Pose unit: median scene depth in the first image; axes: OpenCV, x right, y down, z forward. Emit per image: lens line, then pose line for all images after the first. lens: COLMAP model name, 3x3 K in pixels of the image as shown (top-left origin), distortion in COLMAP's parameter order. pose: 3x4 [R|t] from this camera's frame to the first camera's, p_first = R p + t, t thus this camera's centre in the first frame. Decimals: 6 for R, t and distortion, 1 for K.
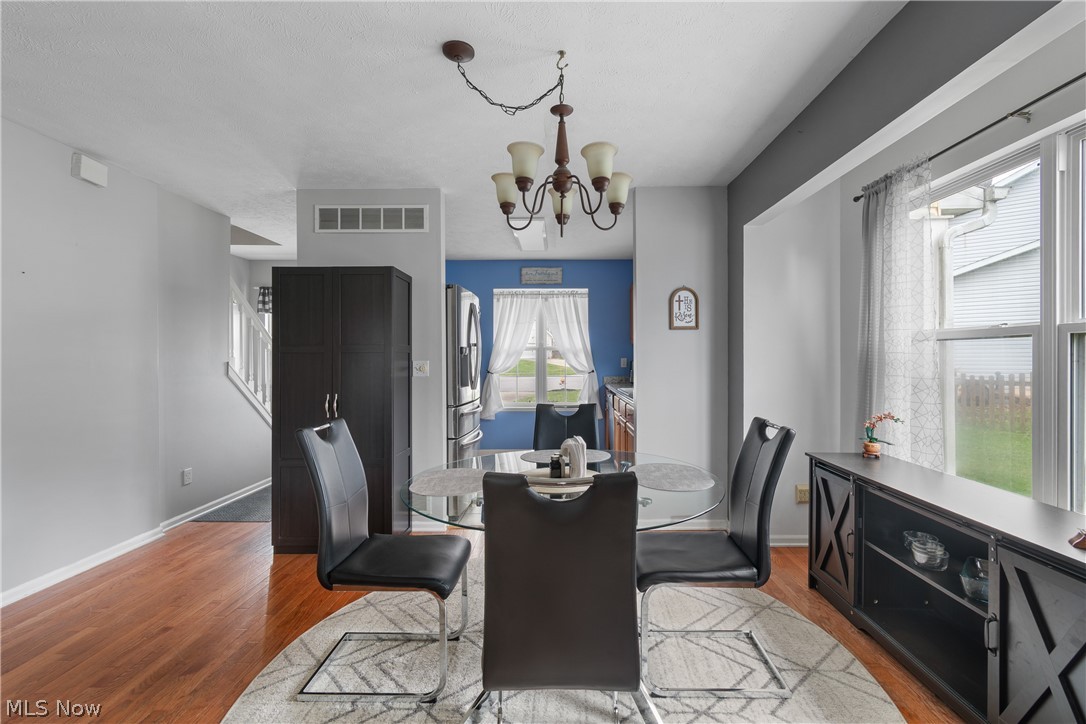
lens RADIAL K [[492.2, 0, 545.2], [0, 492.2, 353.5], [0, 0, 1]] dist [0.005868, -0.000572]
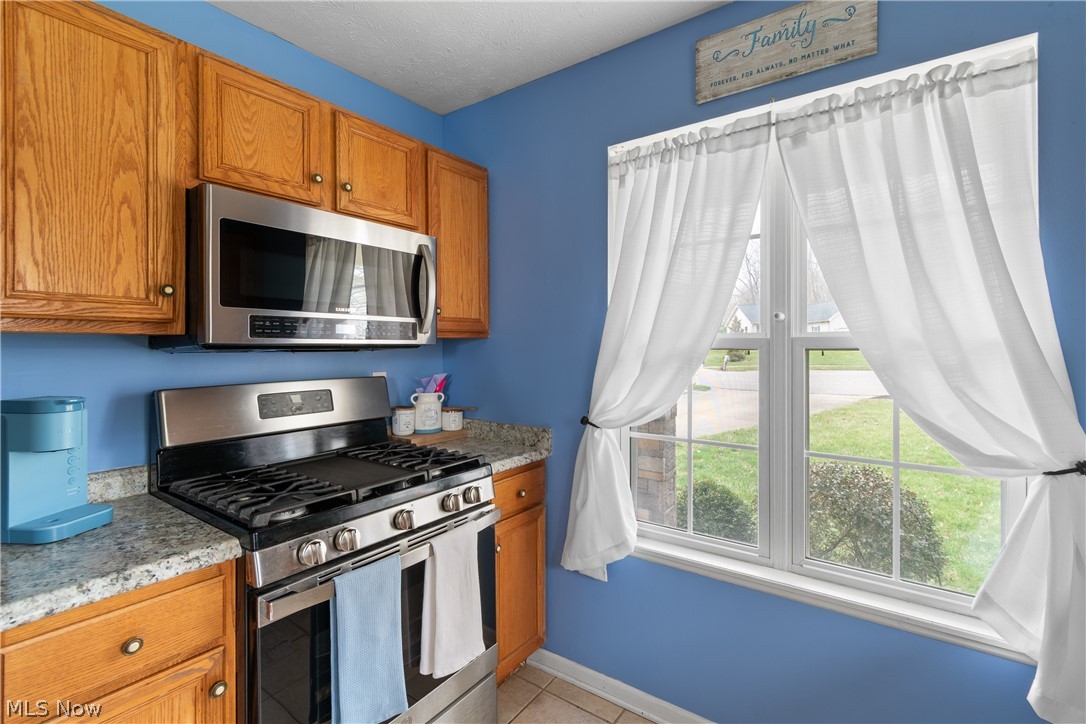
lens RADIAL K [[492.2, 0, 552.2], [0, 492.2, 344.6], [0, 0, 1]] dist [0.005868, -0.000572]
pose [[0.836946, 0.001507, -0.547284, 0.033395], [-0.008562, 0.999910, -0.010340, -0.005403], [0.547219, 0.013340, 0.836883, 0.732824]]
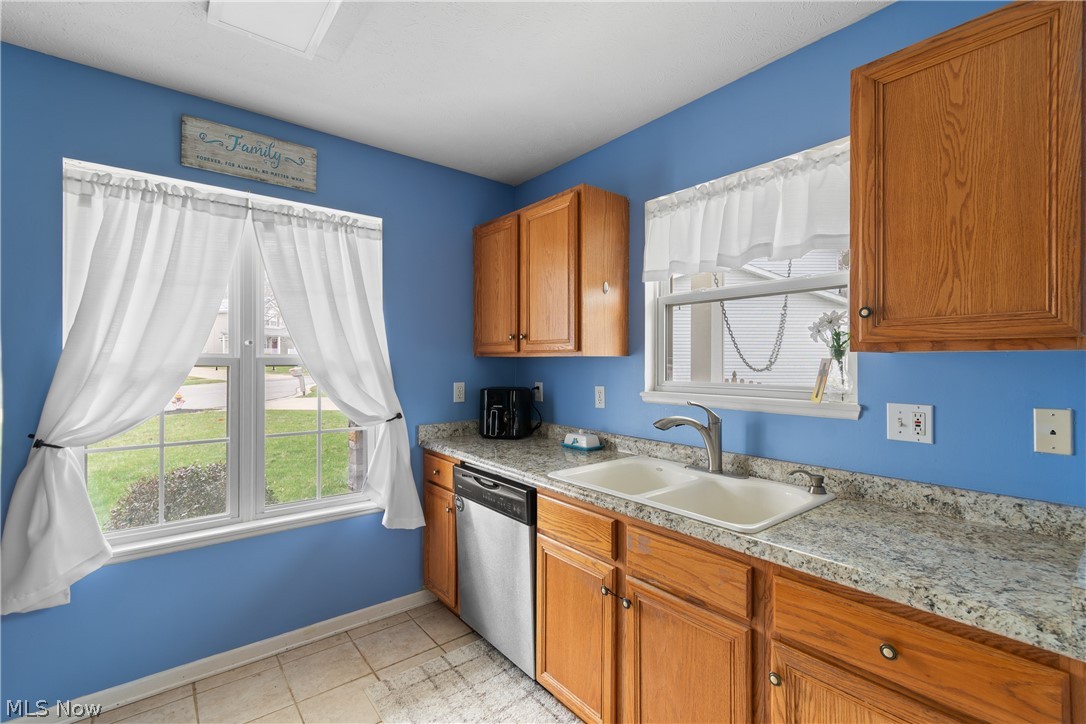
lens RADIAL K [[492.2, 0, 551.6], [0, 492.2, 362.9], [0, 0, 1]] dist [0.005868, -0.000572]
pose [[0.756232, 0.003637, 0.654293, -0.078054], [0.002508, 0.999961, -0.008456, -0.005273], [-0.654298, 0.008036, 0.756194, 0.589716]]
